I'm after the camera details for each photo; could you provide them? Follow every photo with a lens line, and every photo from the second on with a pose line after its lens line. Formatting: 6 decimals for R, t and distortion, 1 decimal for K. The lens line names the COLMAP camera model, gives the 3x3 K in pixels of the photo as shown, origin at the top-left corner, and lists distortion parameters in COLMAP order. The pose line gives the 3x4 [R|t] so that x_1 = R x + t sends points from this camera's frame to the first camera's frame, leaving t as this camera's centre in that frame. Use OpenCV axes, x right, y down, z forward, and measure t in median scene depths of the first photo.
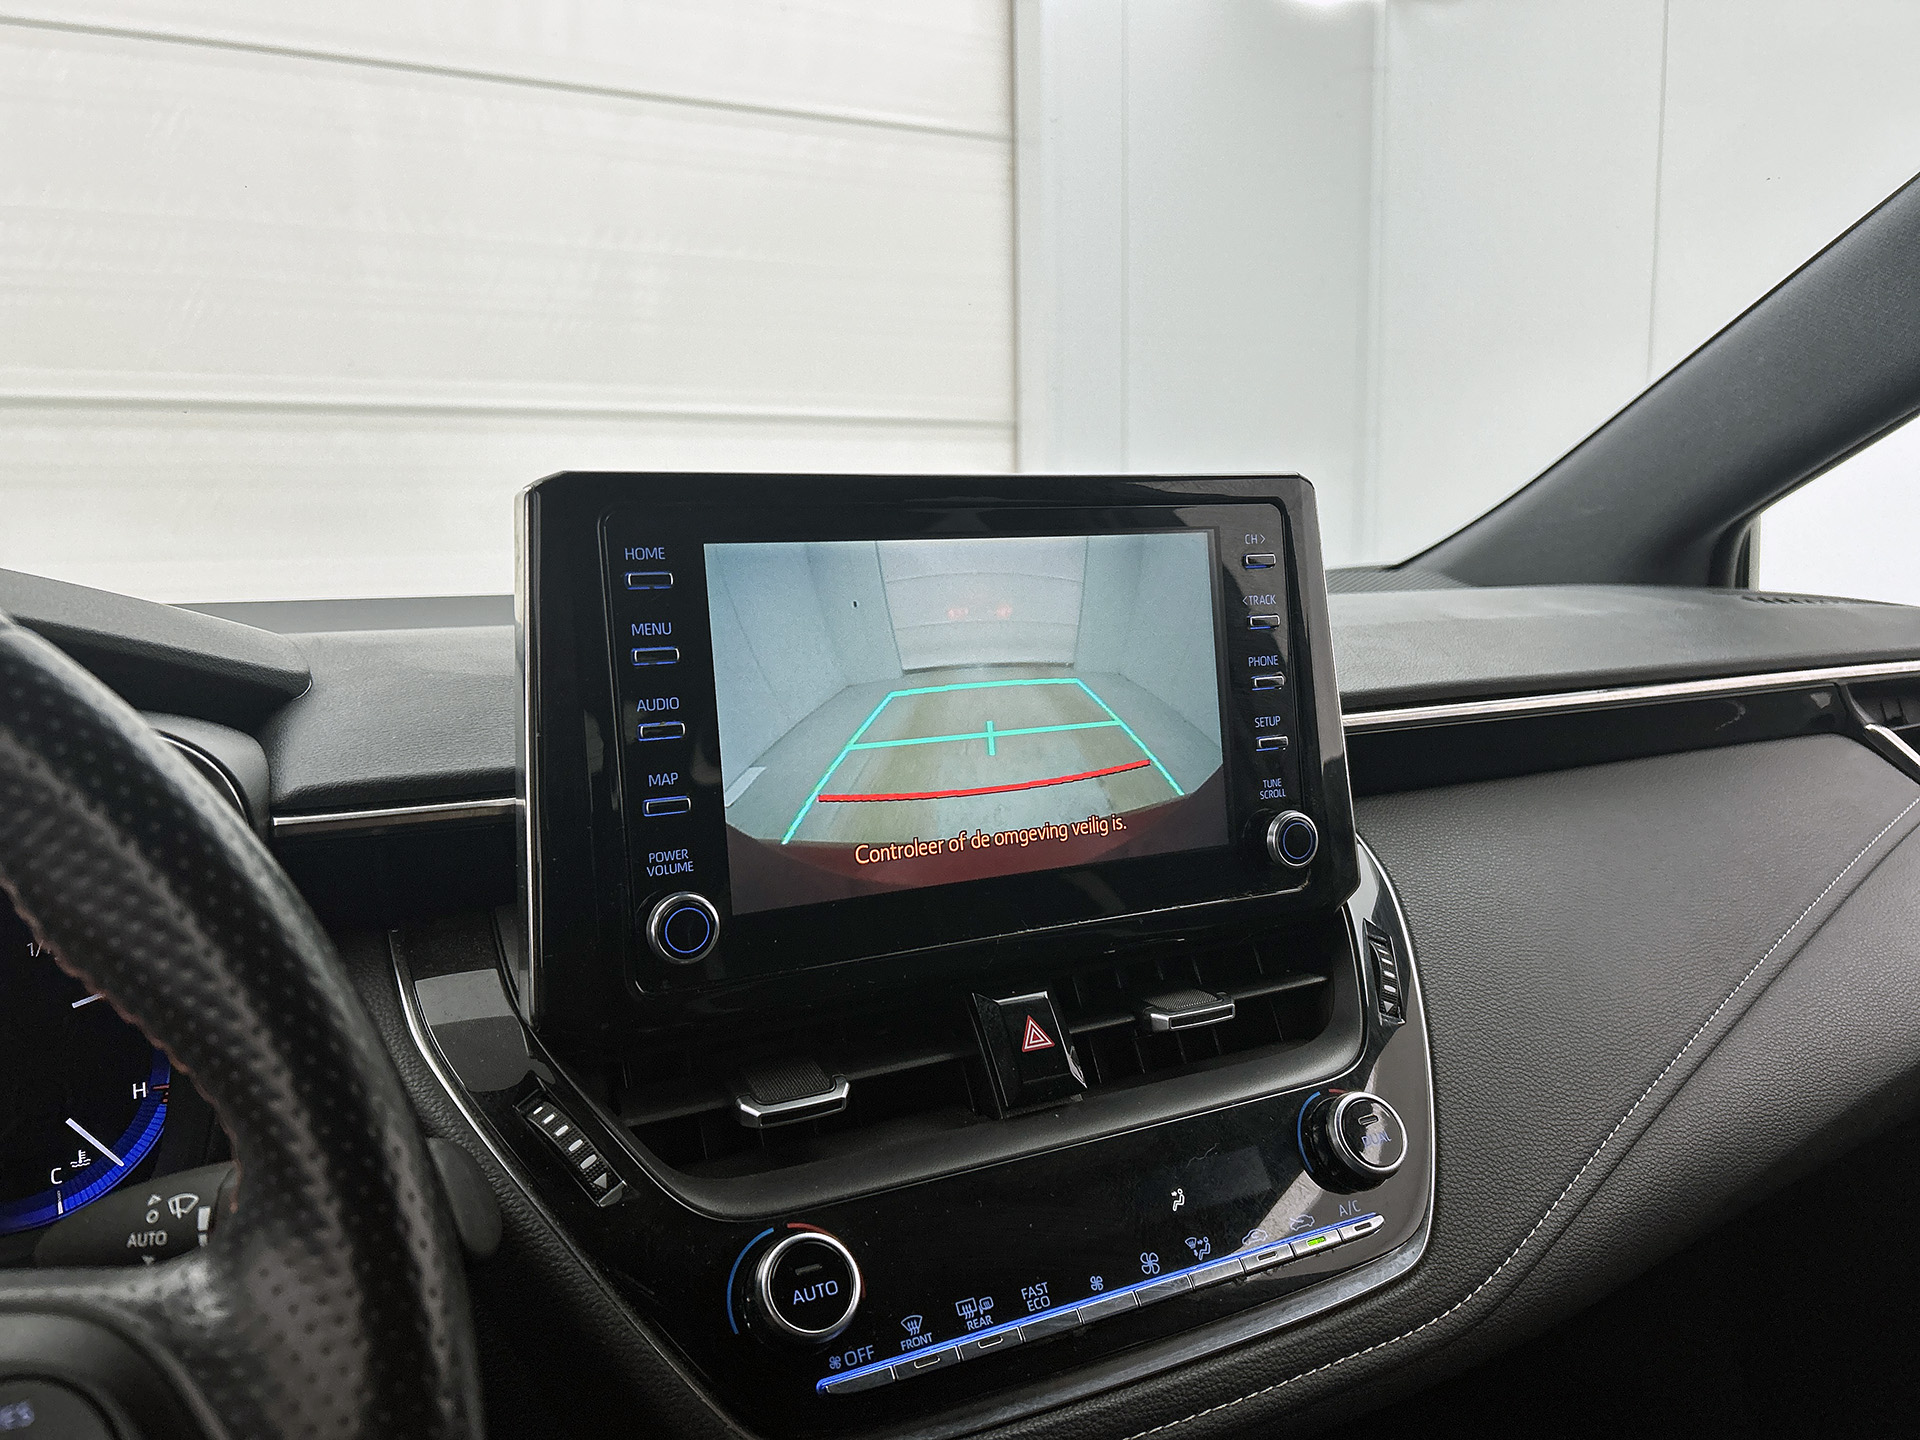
lens RADIAL K [[1476.3, 0, 969.6], [0, 1476.3, 716.4], [0, 0, 1]] dist [0.045210, -0.054067]
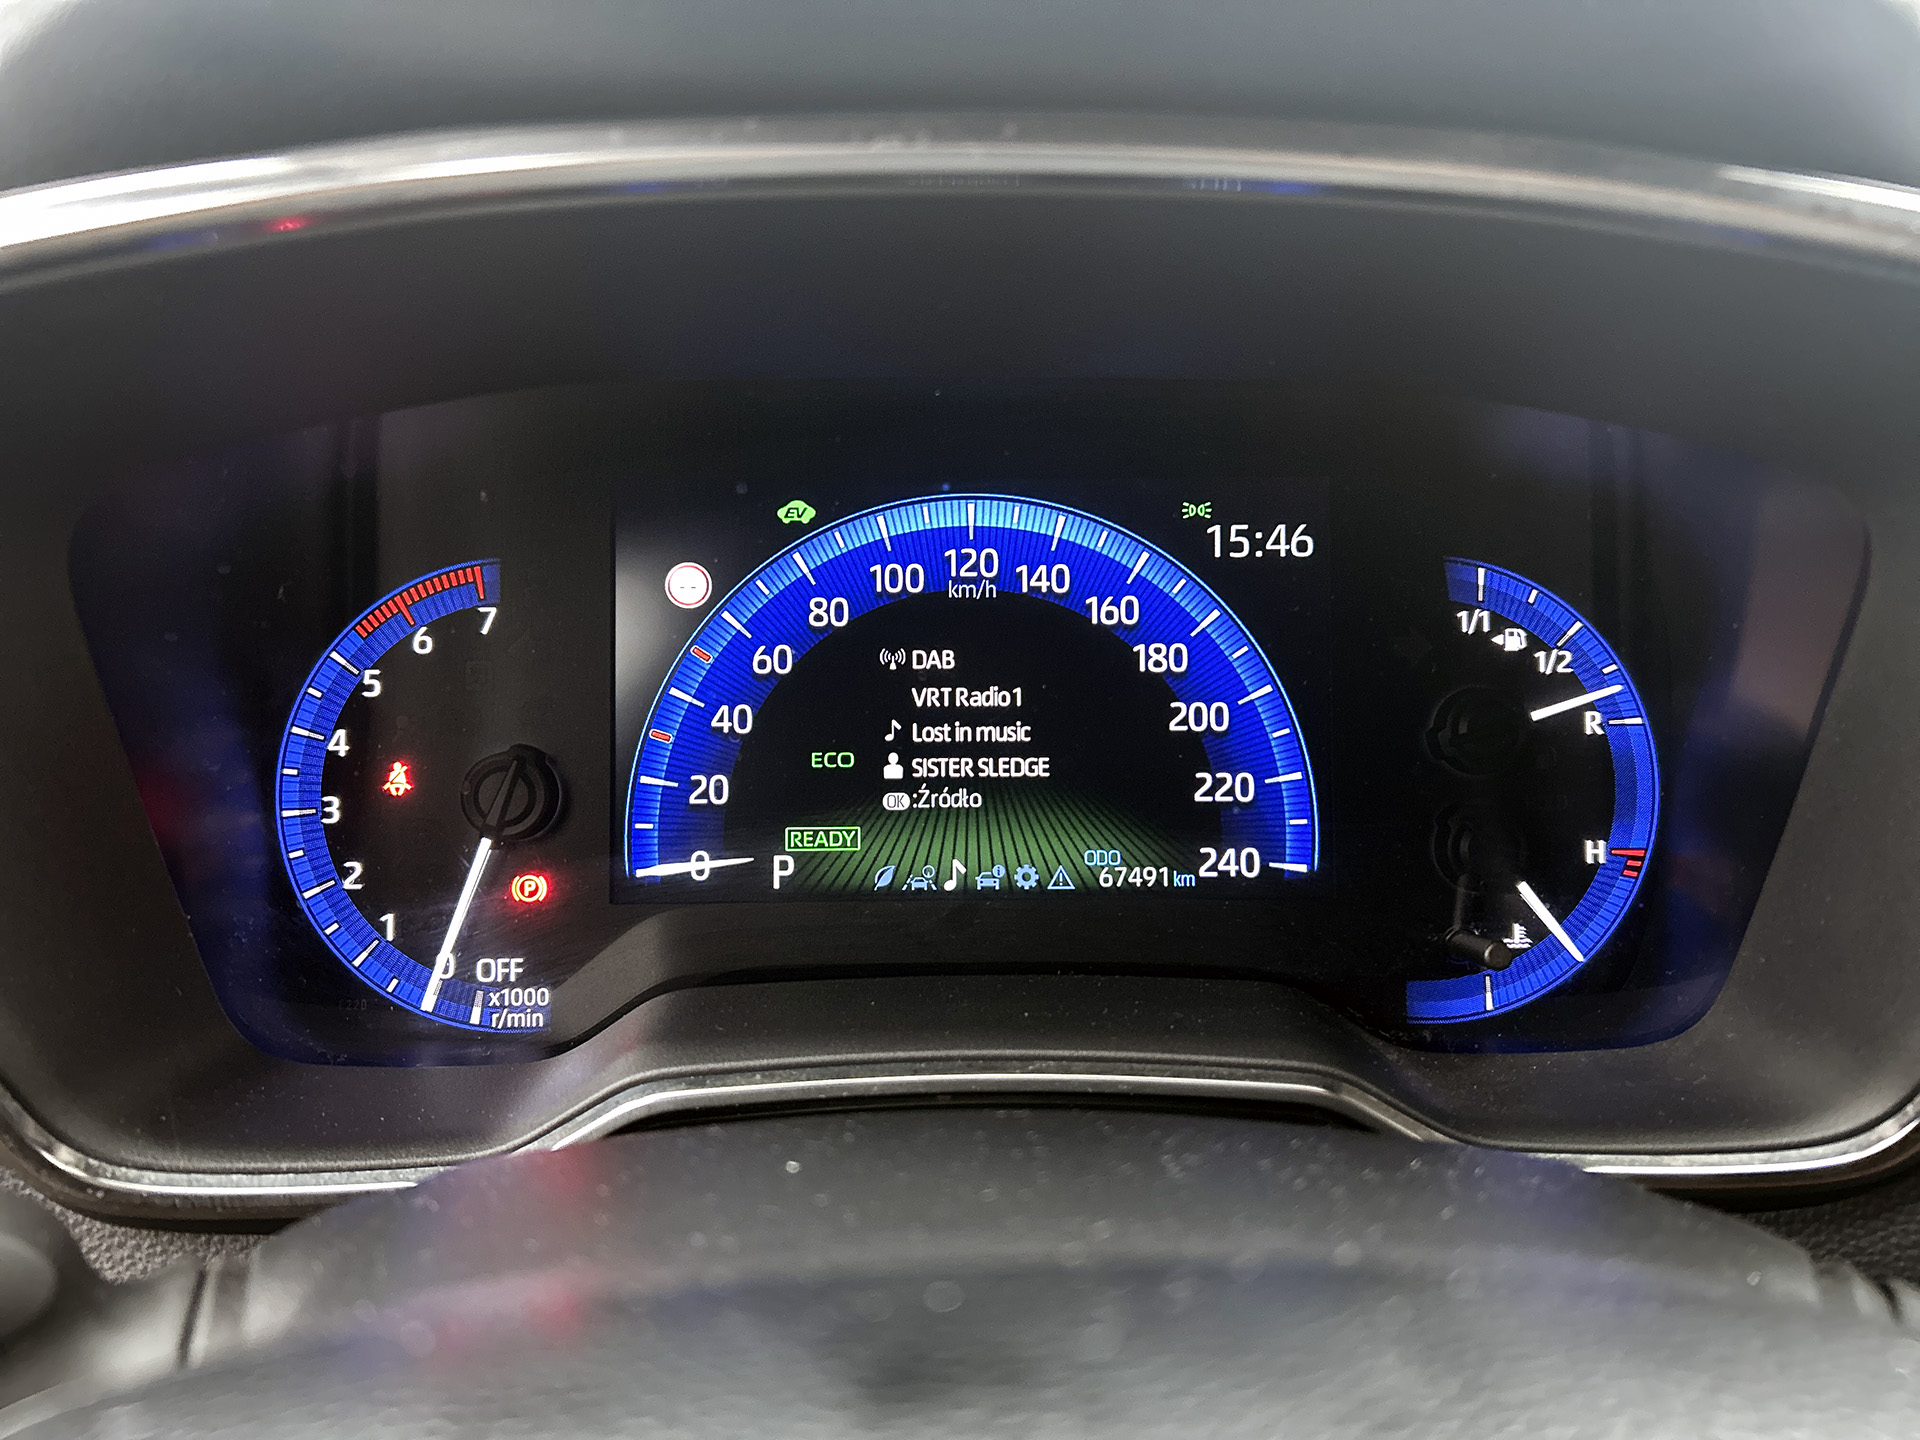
lens RADIAL K [[1476.3, 0, 954.8], [0, 1476.3, 712.2], [0, 0, 1]] dist [0.045210, -0.054067]
pose [[0.896401, 0.174425, -0.407481, -0.590208], [-0.070397, 0.963672, 0.257643, 0.040499], [0.437617, -0.202267, 0.876116, 0.318563]]
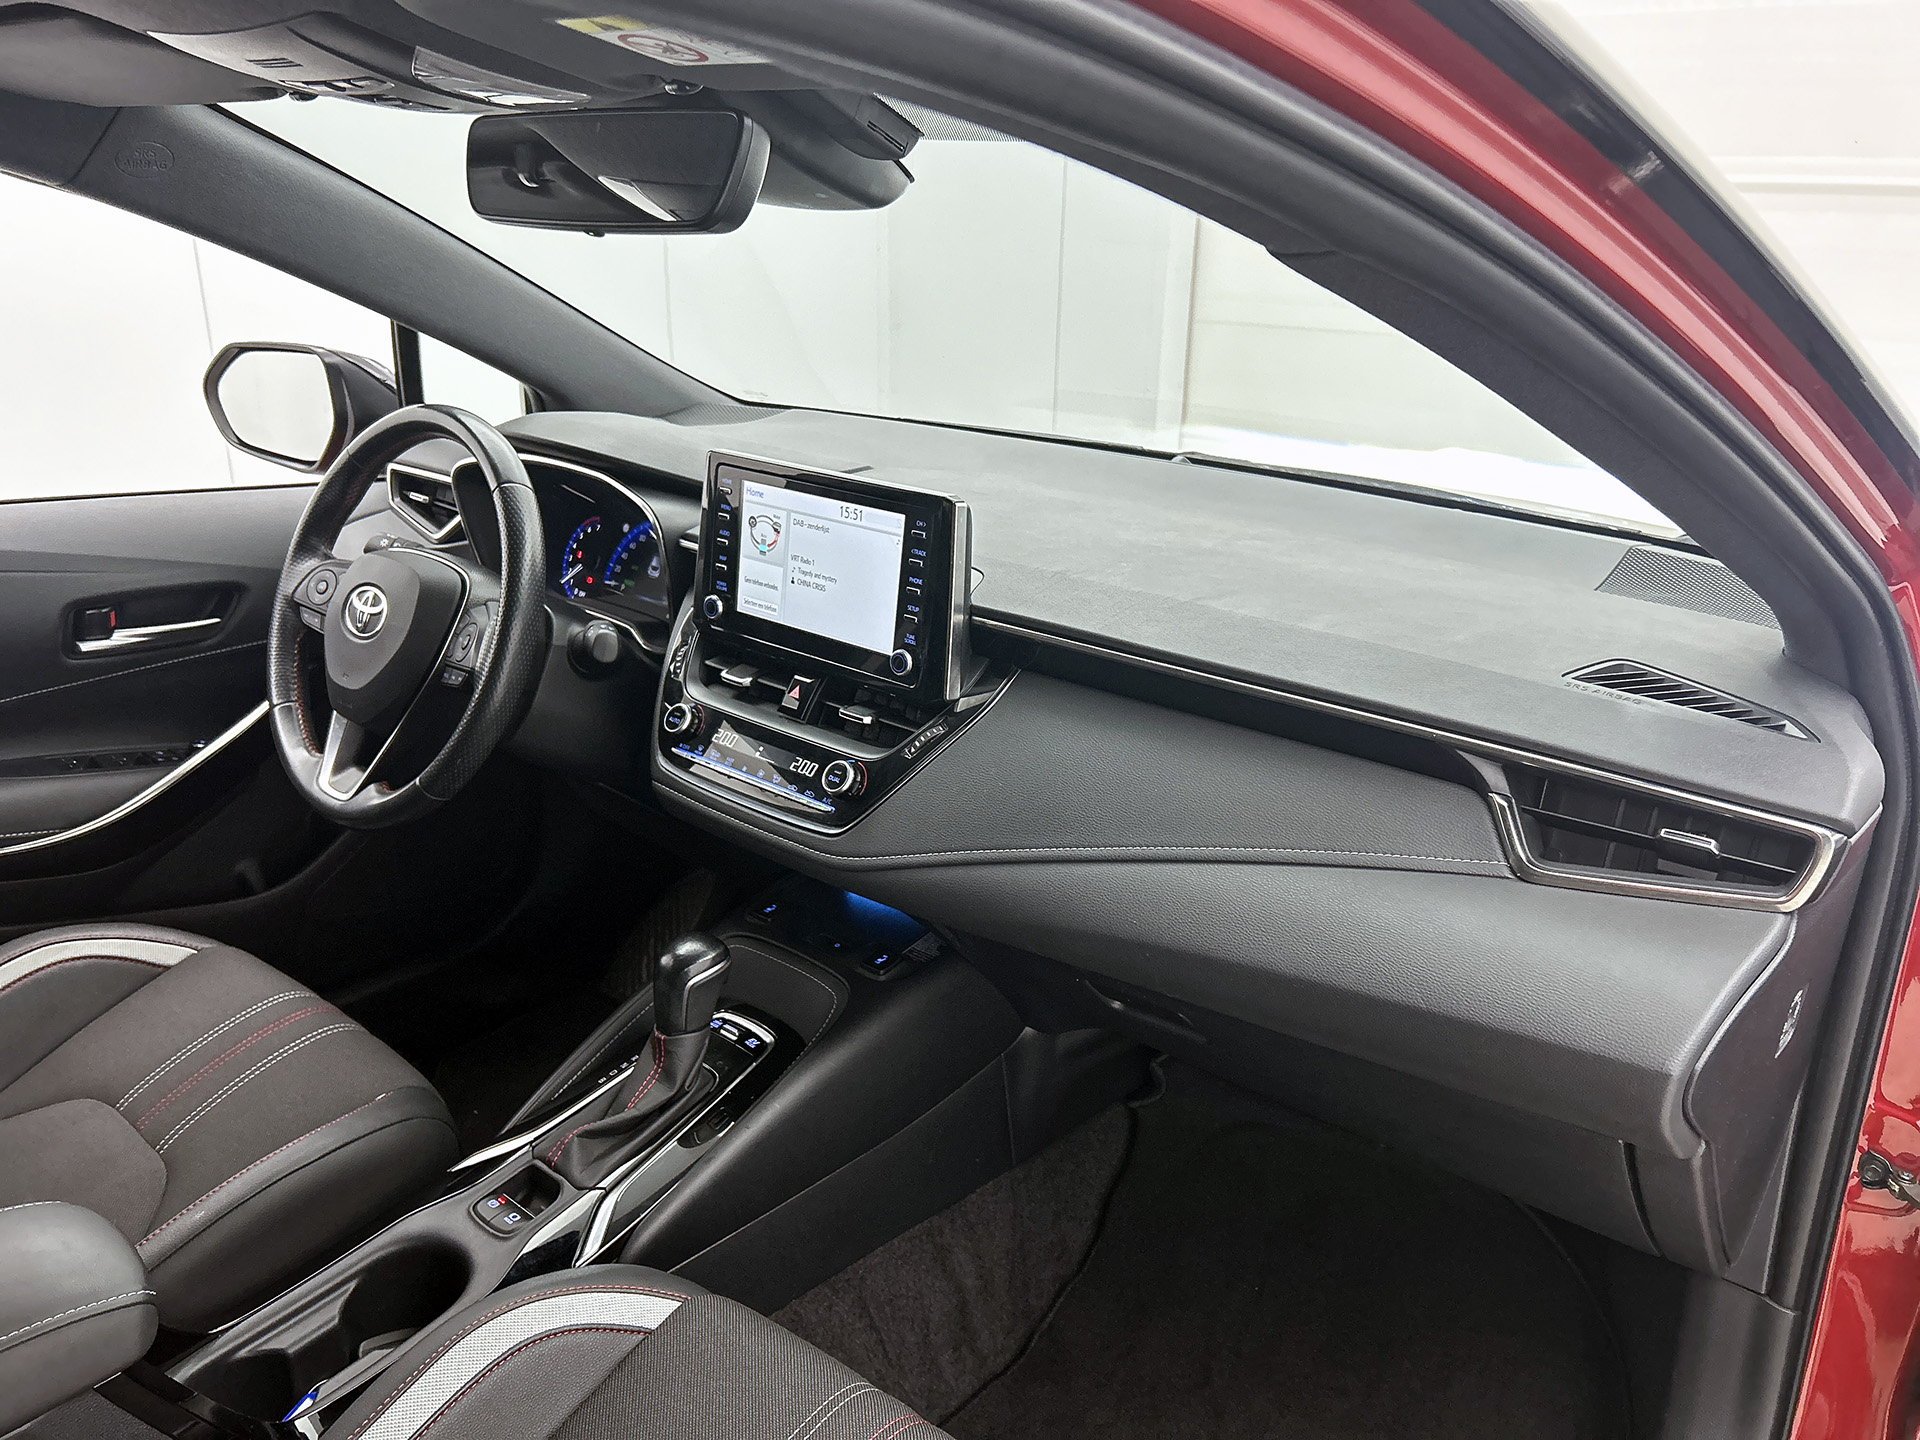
lens RADIAL K [[1476.3, 0, 958.6], [0, 1476.3, 736.6], [0, 0, 1]] dist [0.045210, -0.054067]
pose [[0.364986, 0.350608, -0.862473, 2.477571], [-0.148107, 0.936450, 0.318004, -0.594422], [0.919157, 0.011671, 0.393719, 0.245952]]
